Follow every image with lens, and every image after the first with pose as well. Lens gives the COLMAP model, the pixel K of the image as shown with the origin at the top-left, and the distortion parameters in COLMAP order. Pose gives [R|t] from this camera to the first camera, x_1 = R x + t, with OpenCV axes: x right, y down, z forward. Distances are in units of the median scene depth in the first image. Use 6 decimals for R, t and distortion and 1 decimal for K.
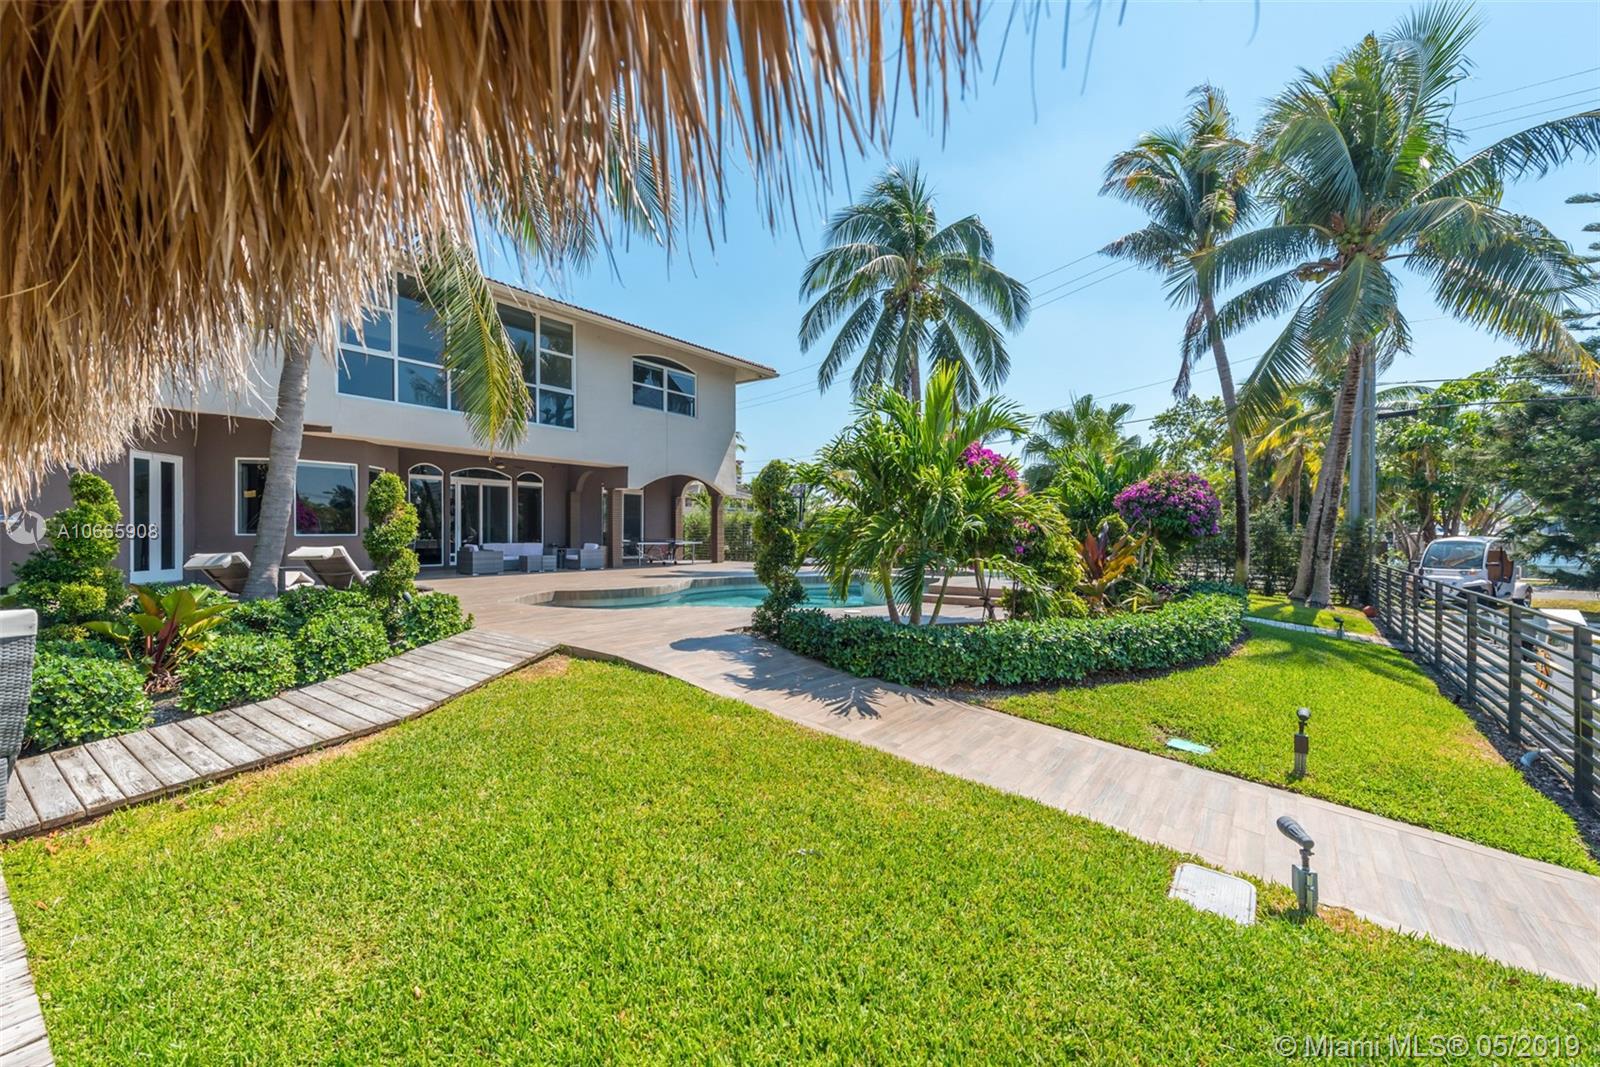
lens RADIAL K [[644.1, 0, 795.8], [0, 644.1, 536.6], [0, 0, 1]] dist [0.001353, -0.000272]
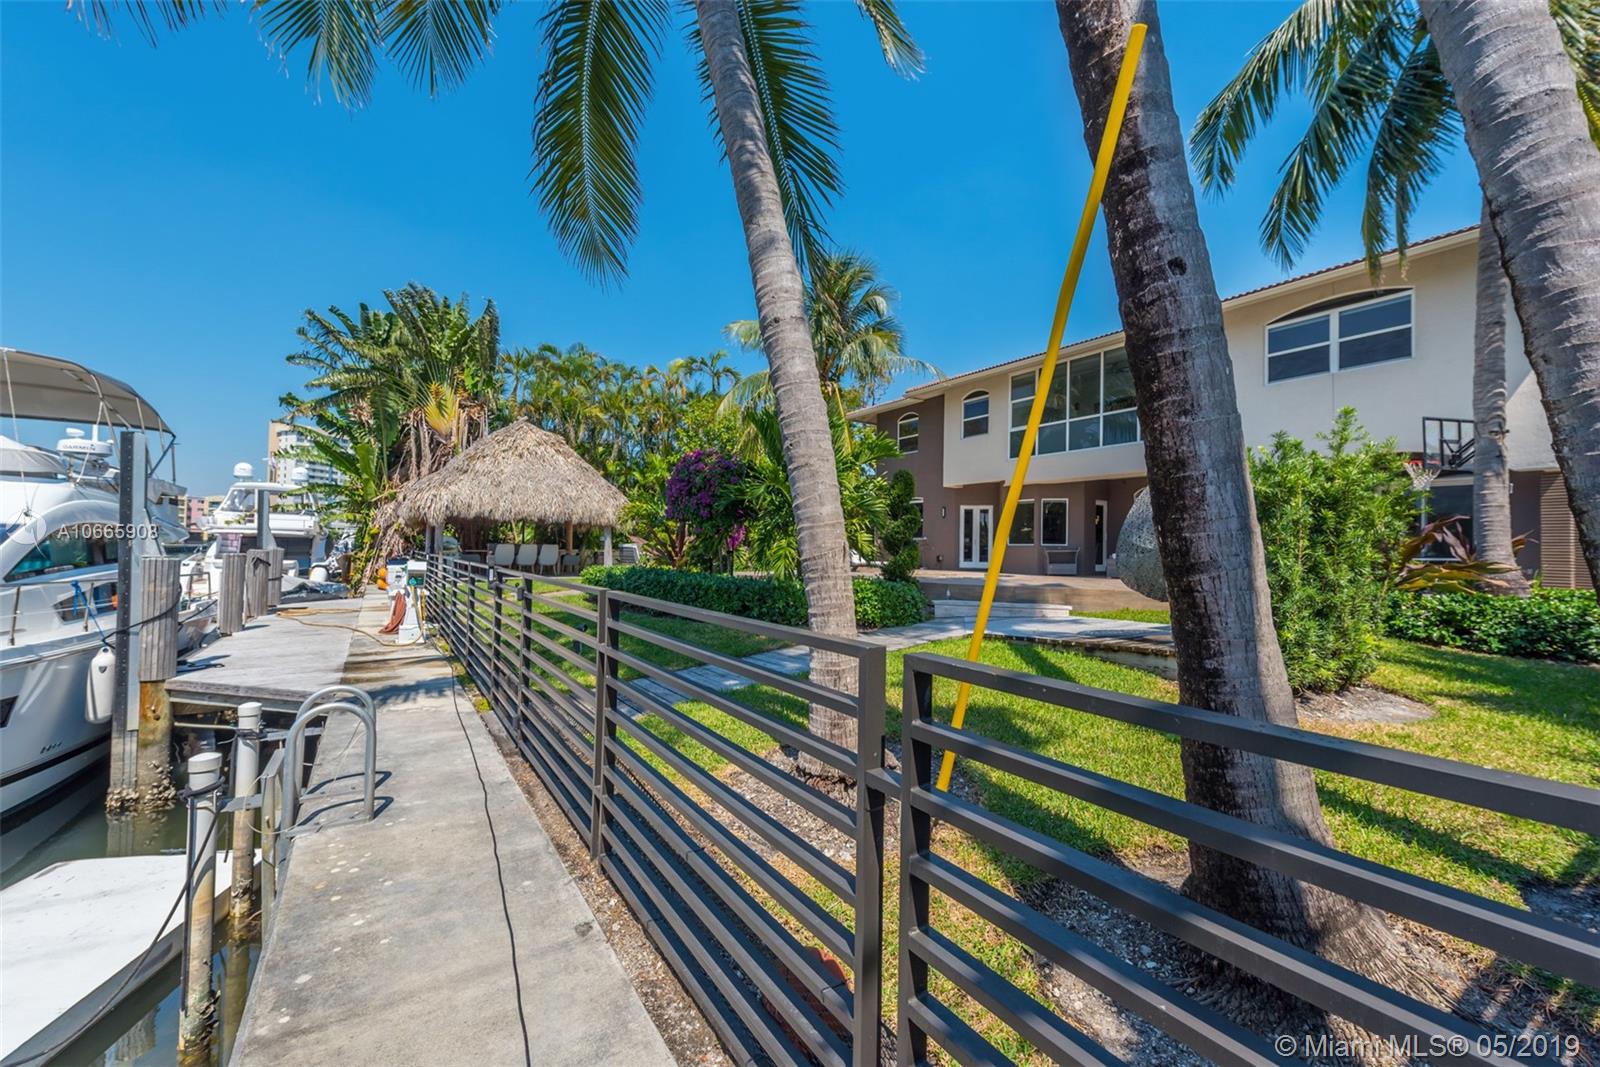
lens RADIAL K [[644.1, 0, 795.8], [0, 644.1, 536.6], [0, 0, 1]] dist [0.001353, -0.000272]
pose [[-0.350561, -0.030769, -0.936034, 0.713843], [-0.022512, 0.999448, -0.024423, 0.020000], [0.936269, 0.012510, -0.351060, 0.742896]]
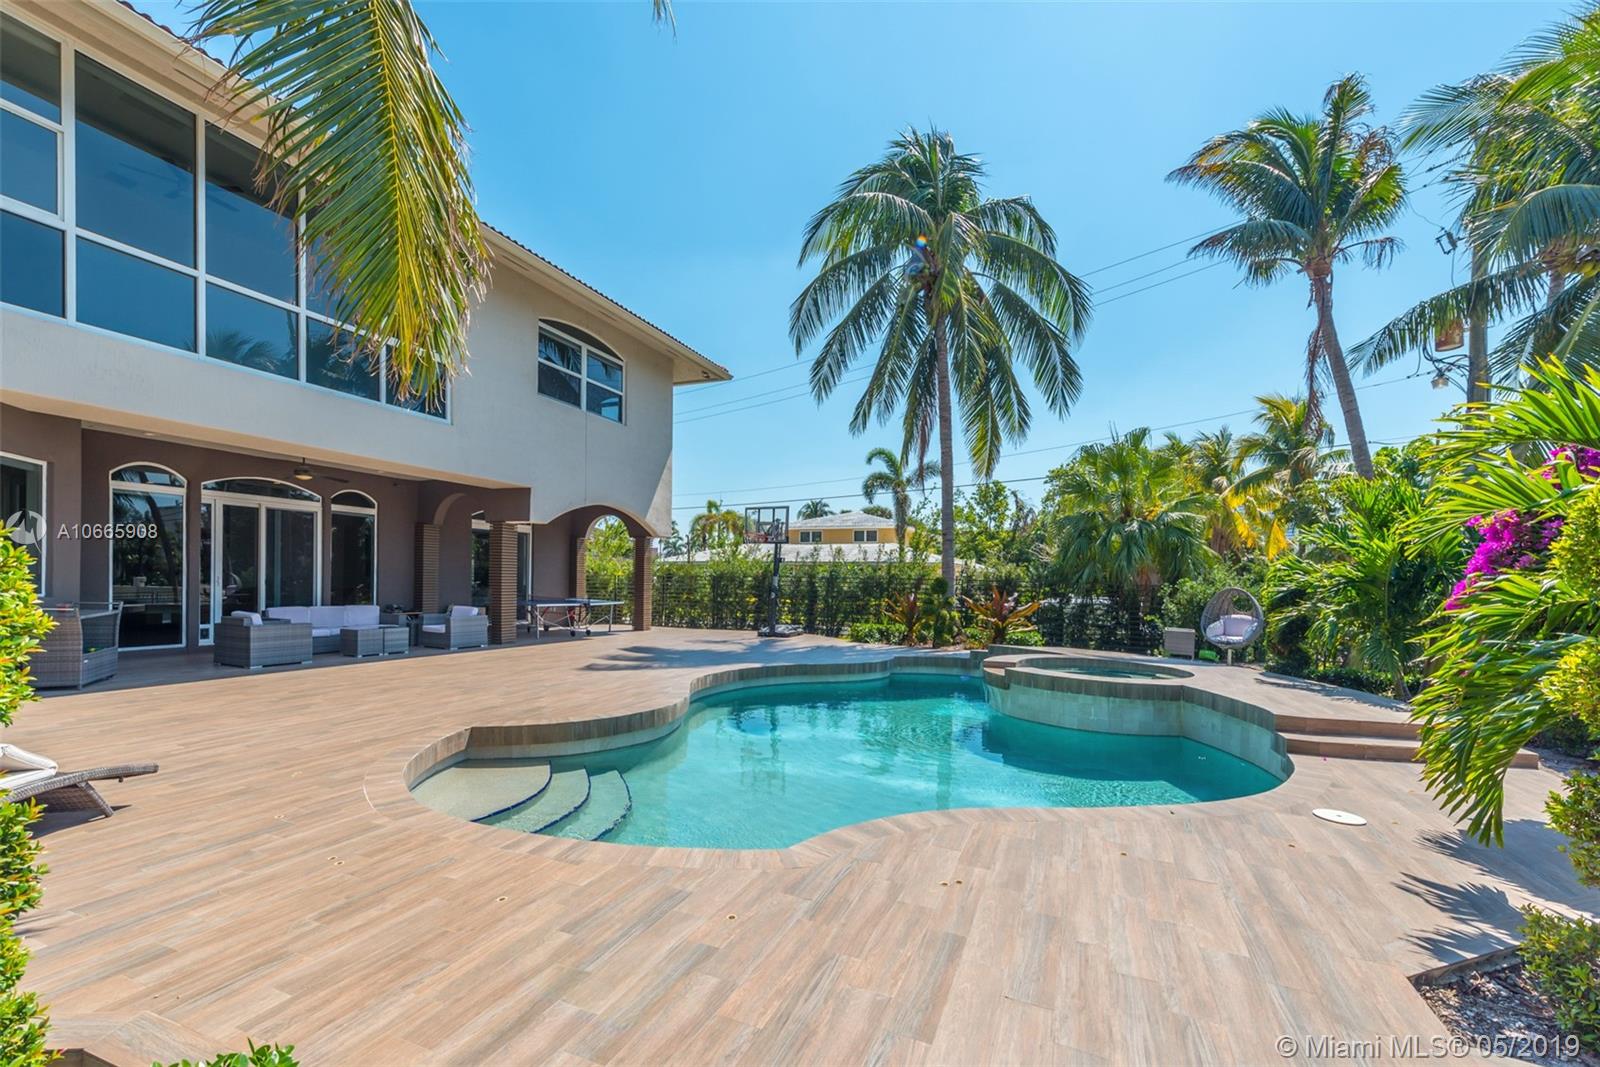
lens RADIAL K [[663.2, 0, 809.9], [0, 663.2, 590.0], [0, 0, 1]] dist [-0.000234, -0.000458]
pose [[0.966455, 0.011739, 0.256569, -0.159078], [-0.014370, 0.999862, 0.008384, -0.016550], [-0.256435, -0.011789, 0.966490, 0.284140]]
